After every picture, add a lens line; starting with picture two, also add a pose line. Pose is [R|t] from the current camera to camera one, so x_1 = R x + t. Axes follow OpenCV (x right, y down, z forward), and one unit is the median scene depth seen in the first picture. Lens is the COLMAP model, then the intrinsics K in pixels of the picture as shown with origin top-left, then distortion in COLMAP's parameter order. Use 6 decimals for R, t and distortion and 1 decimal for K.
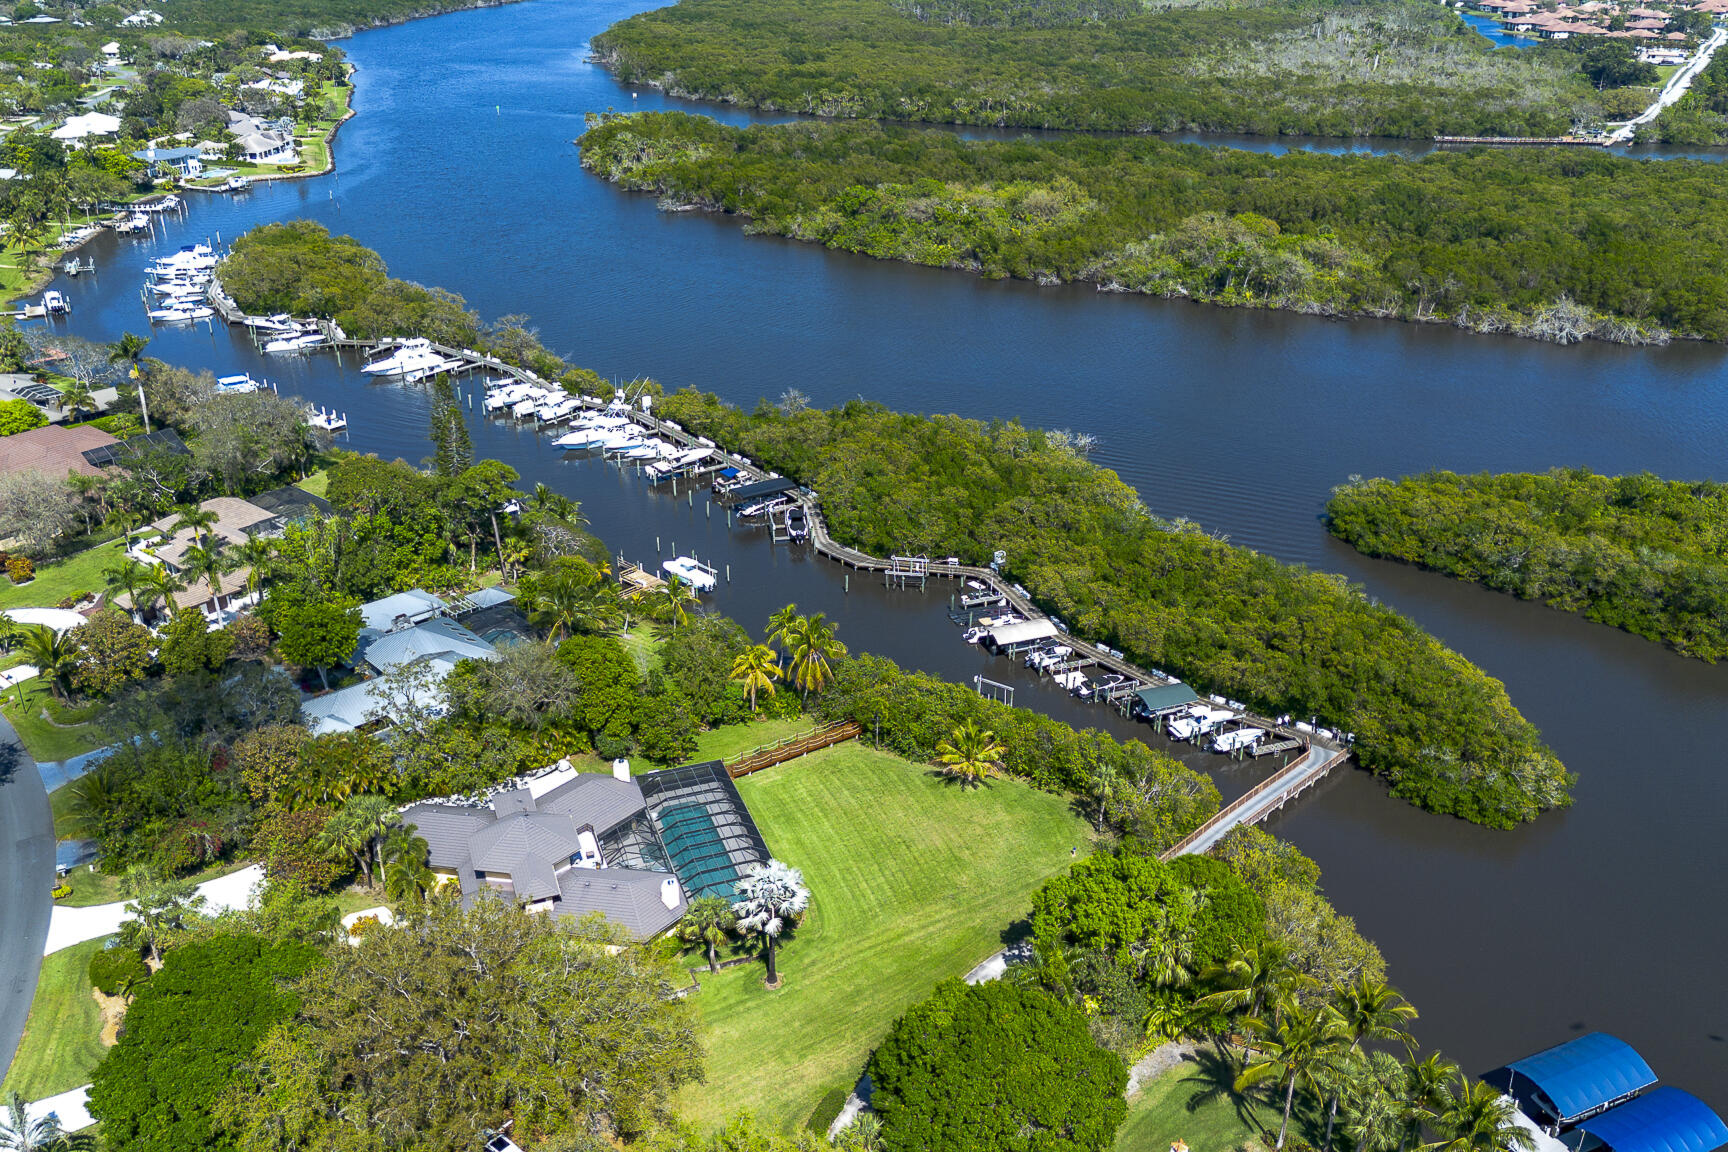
lens RADIAL K [[1438.8, 0, 864.0], [0, 1438.8, 576.0], [0, 0, 1]] dist [0.063304, -0.046801]
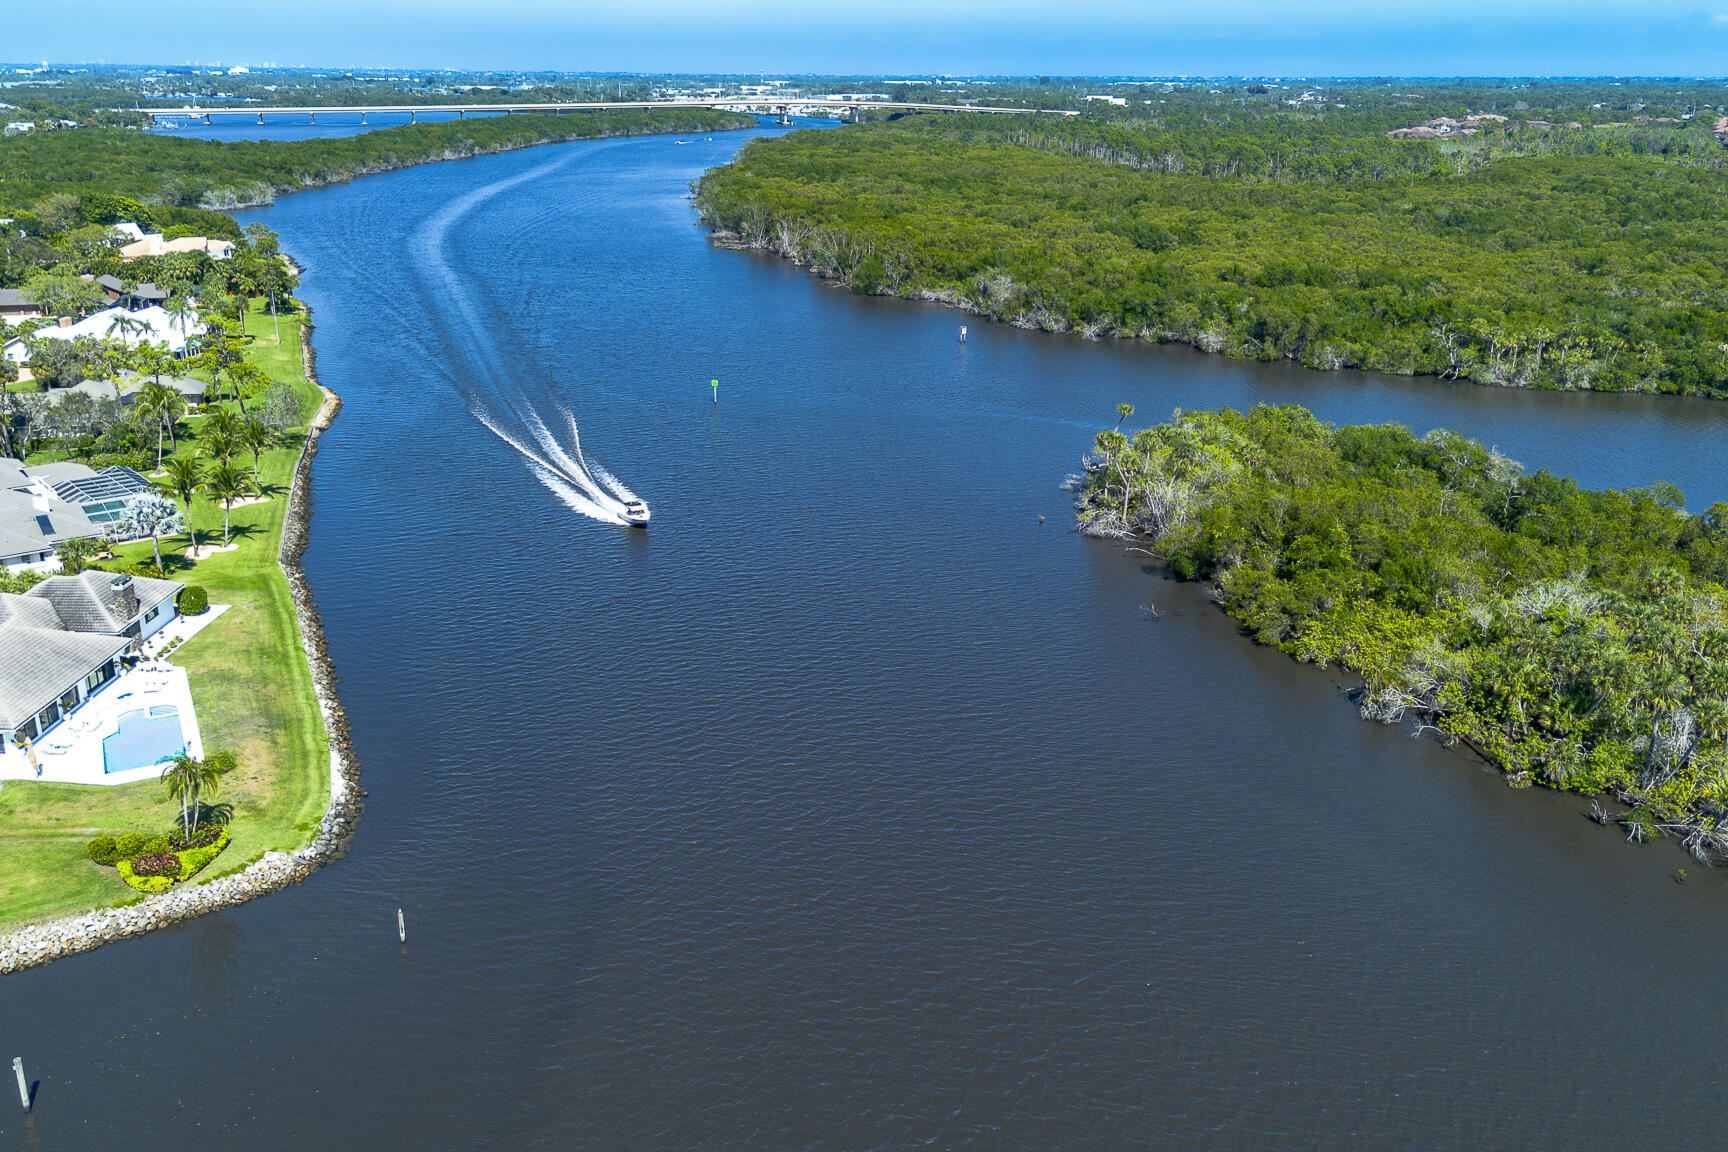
lens RADIAL K [[1438.8, 0, 864.0], [0, 1438.8, 576.0], [0, 0, 1]] dist [0.063304, -0.046801]
pose [[0.996767, -0.025543, 0.076184, -0.483013], [0.032917, 0.994724, -0.097162, -0.461061], [-0.073300, 0.099355, 0.992349, 1.227256]]
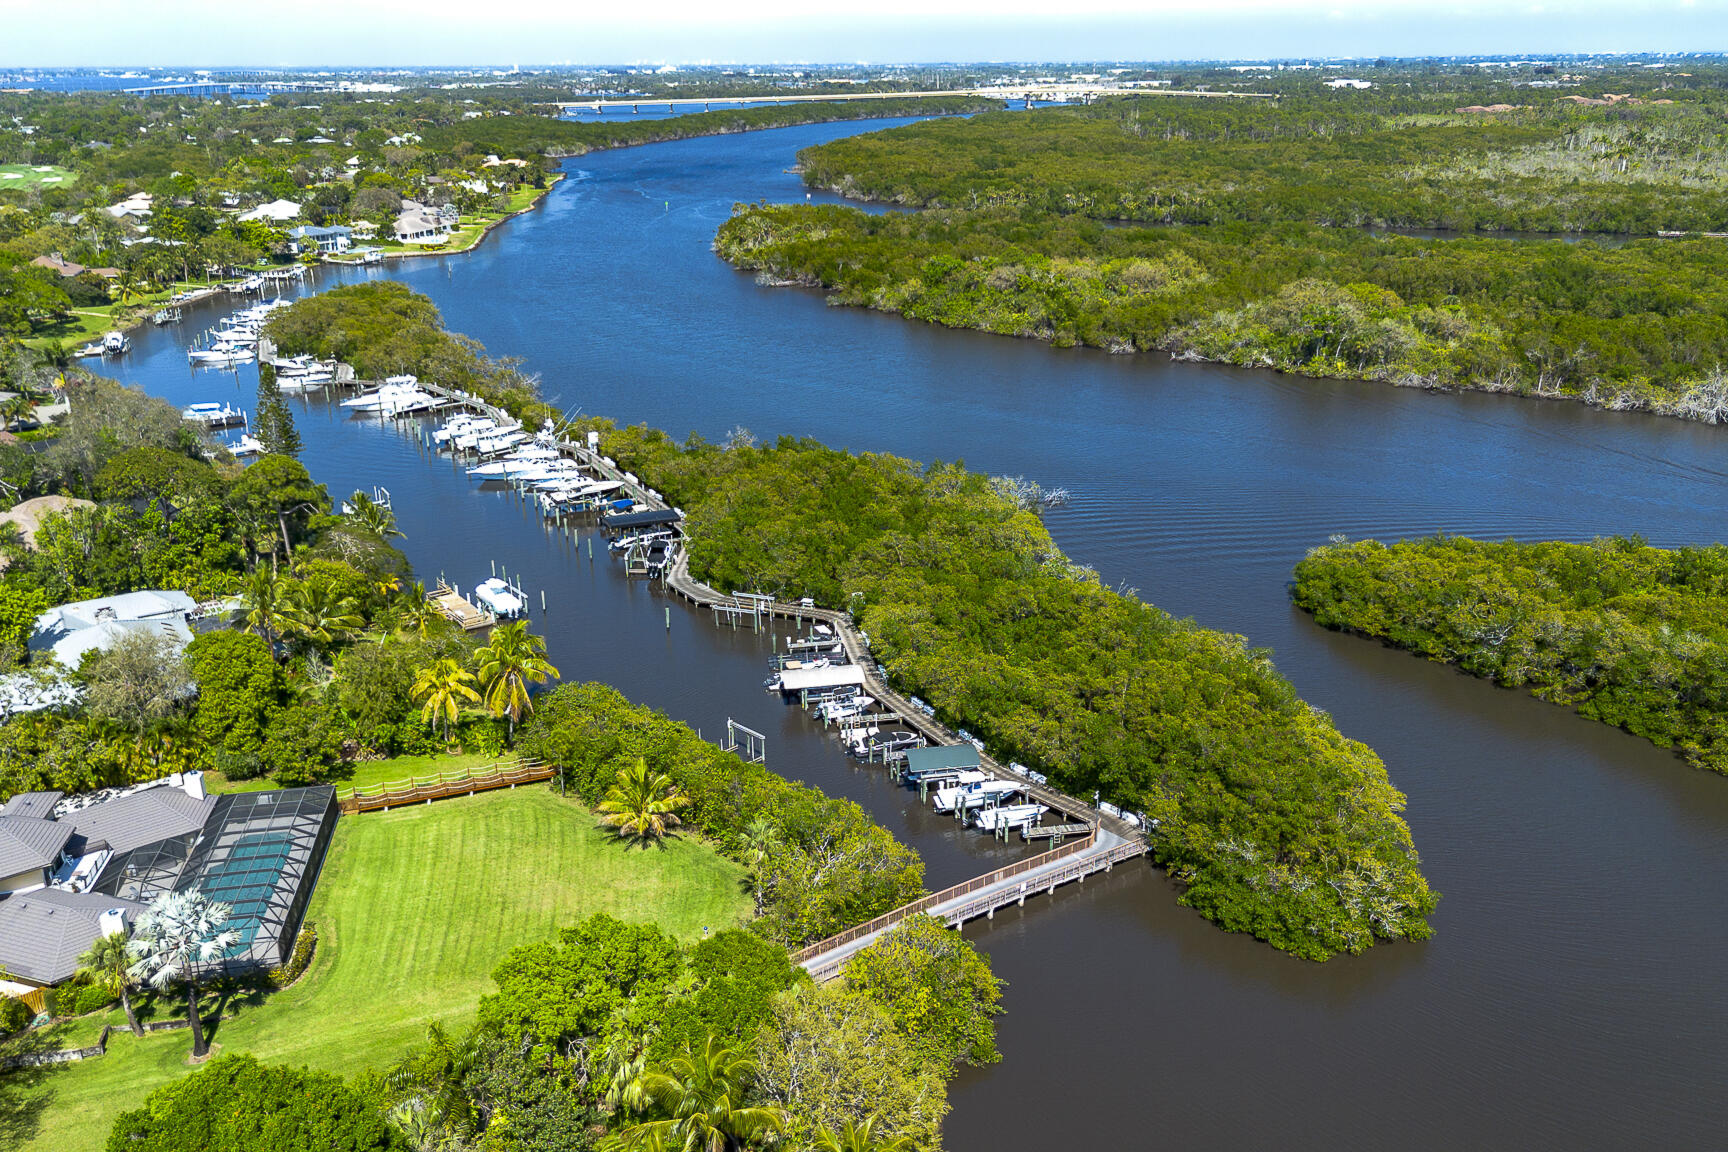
lens RADIAL K [[1438.8, 0, 864.0], [0, 1438.8, 576.0], [0, 0, 1]] dist [0.063304, -0.046801]
pose [[0.982291, 0.050008, -0.180567, 0.160055], [-0.066292, 0.994147, -0.085301, 0.028631], [0.175245, 0.095761, 0.979857, 0.111945]]
